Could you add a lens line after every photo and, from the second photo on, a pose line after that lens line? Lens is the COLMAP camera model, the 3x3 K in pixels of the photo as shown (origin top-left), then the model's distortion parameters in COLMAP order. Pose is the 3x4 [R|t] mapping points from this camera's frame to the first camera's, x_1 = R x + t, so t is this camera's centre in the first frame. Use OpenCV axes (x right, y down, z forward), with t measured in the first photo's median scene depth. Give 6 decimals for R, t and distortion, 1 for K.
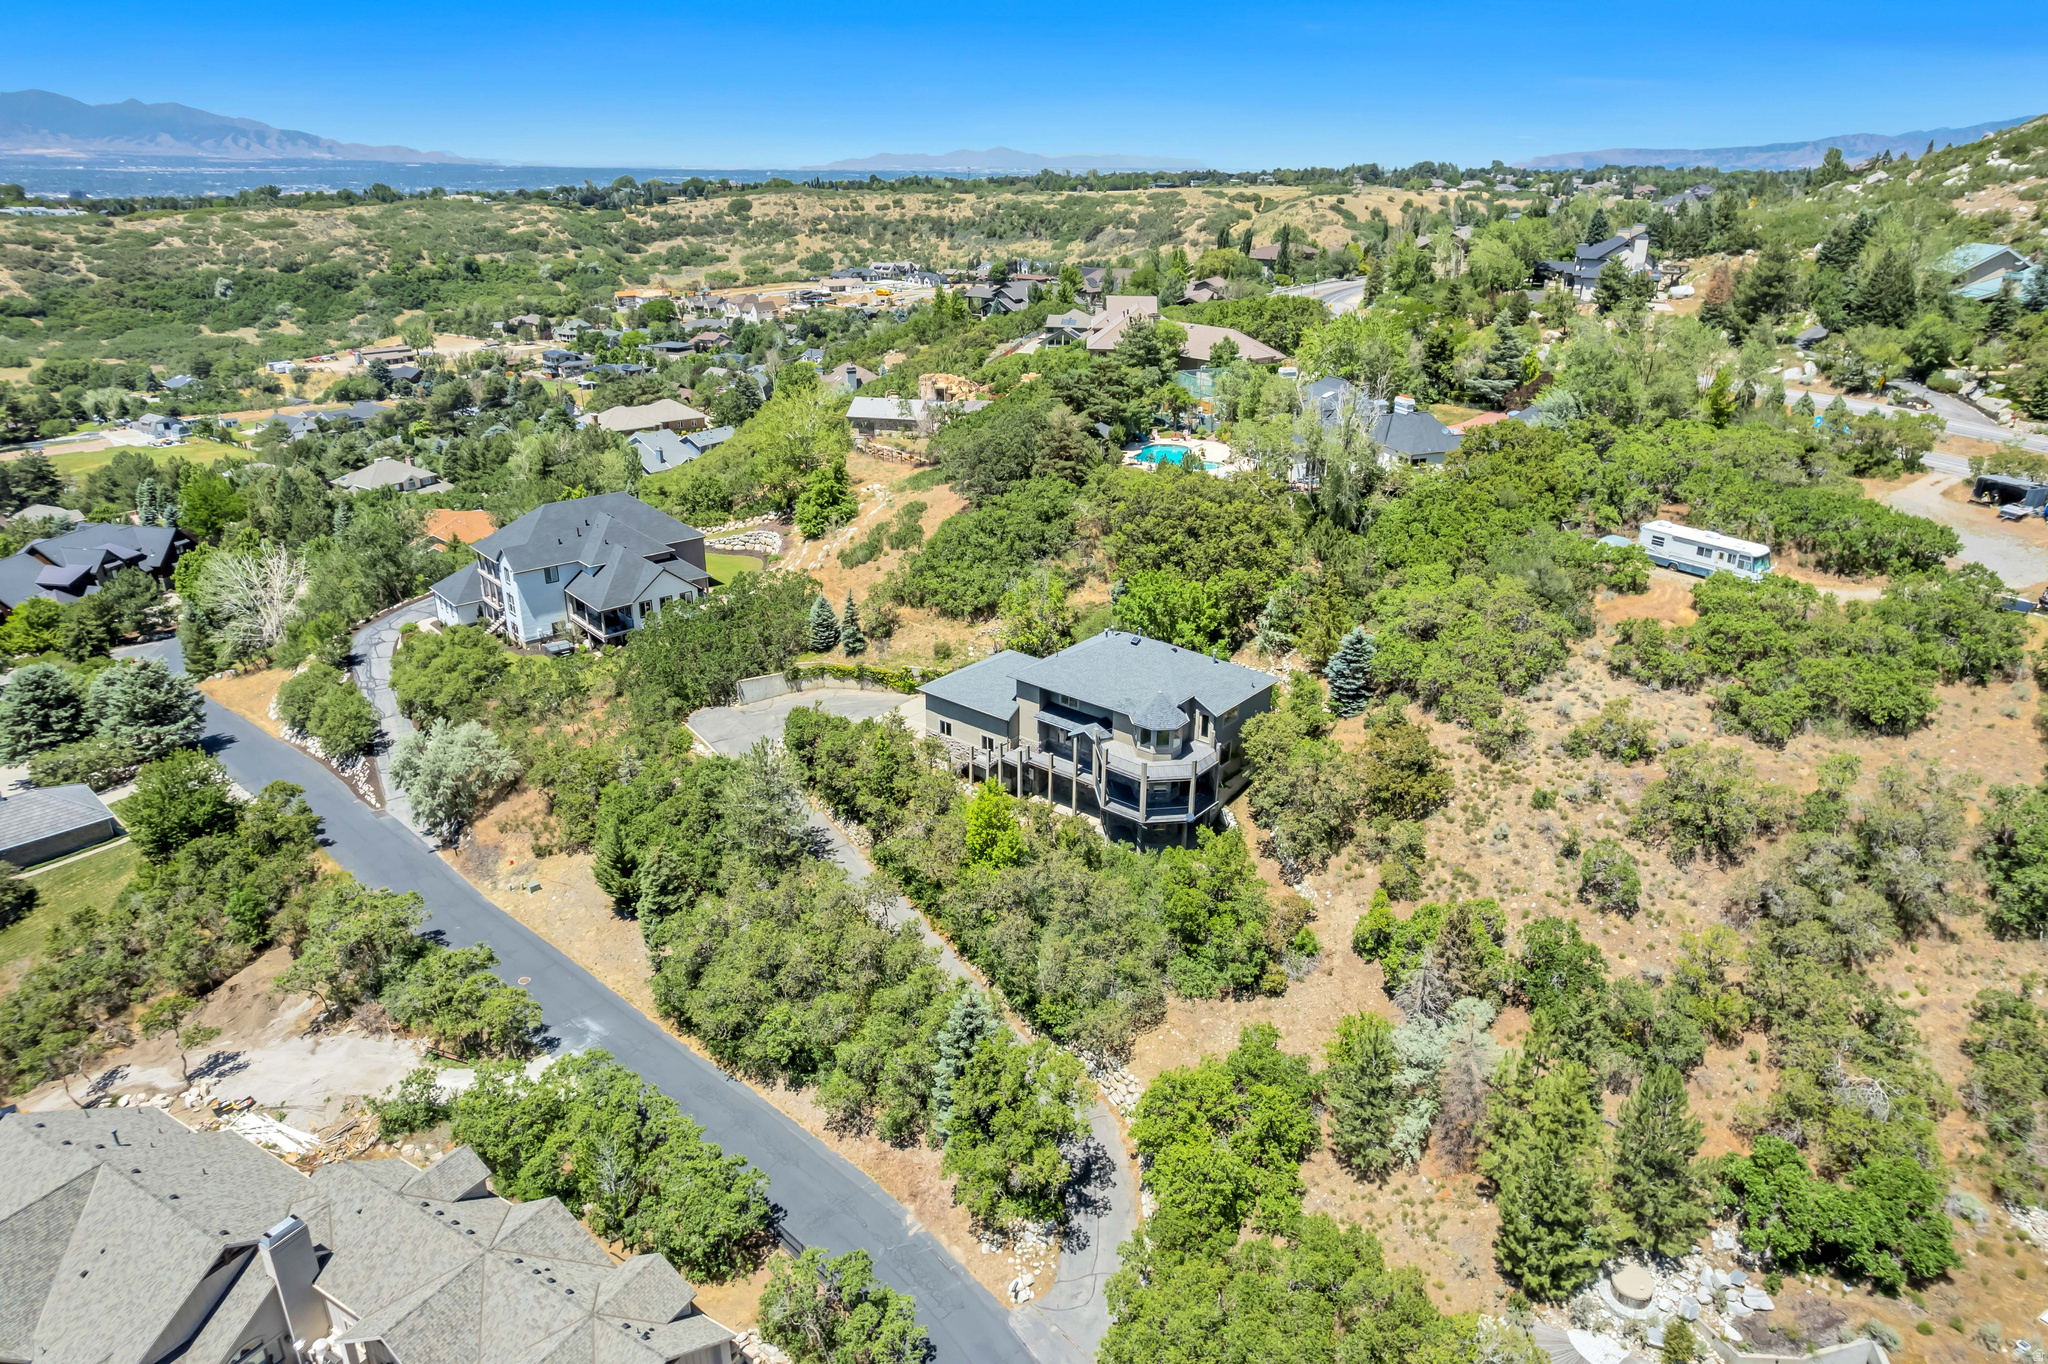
lens RADIAL K [[1297.6, 0, 1037.2], [0, 1297.6, 685.8], [0, 0, 1]] dist [-0.040929, 0.002481]
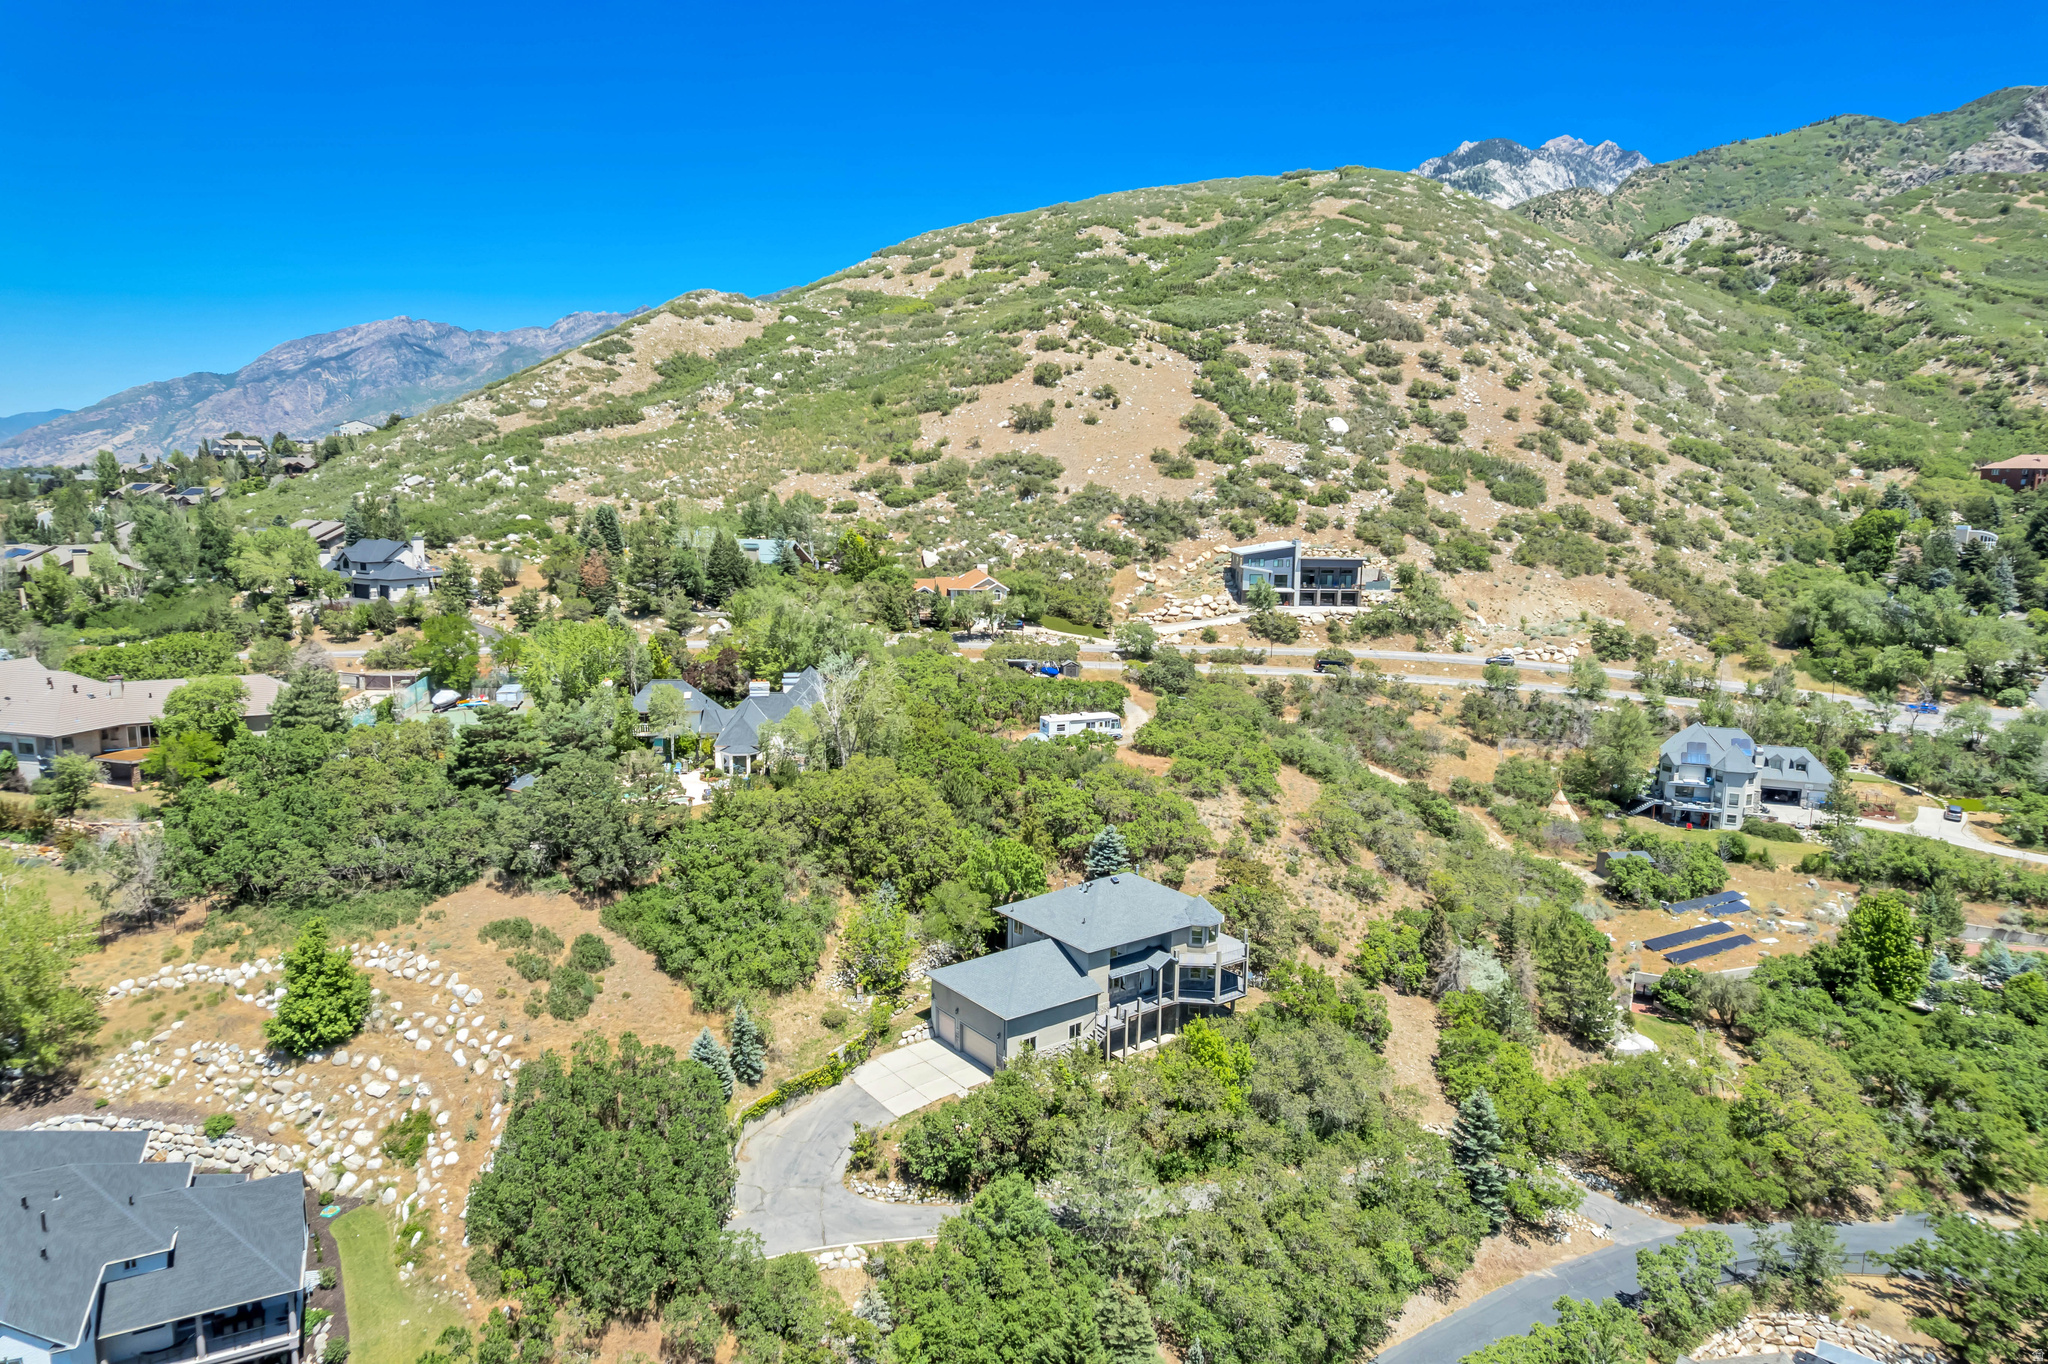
lens RADIAL K [[1296.8, 0, 1034.4], [0, 1296.8, 685.9], [0, 0, 1]] dist [-0.080032, 0.069447]
pose [[0.235274, -0.161095, 0.958485, -0.981787], [0.361014, 0.930099, 0.067708, -0.290007], [-0.902394, 0.330097, 0.276986, 0.673612]]
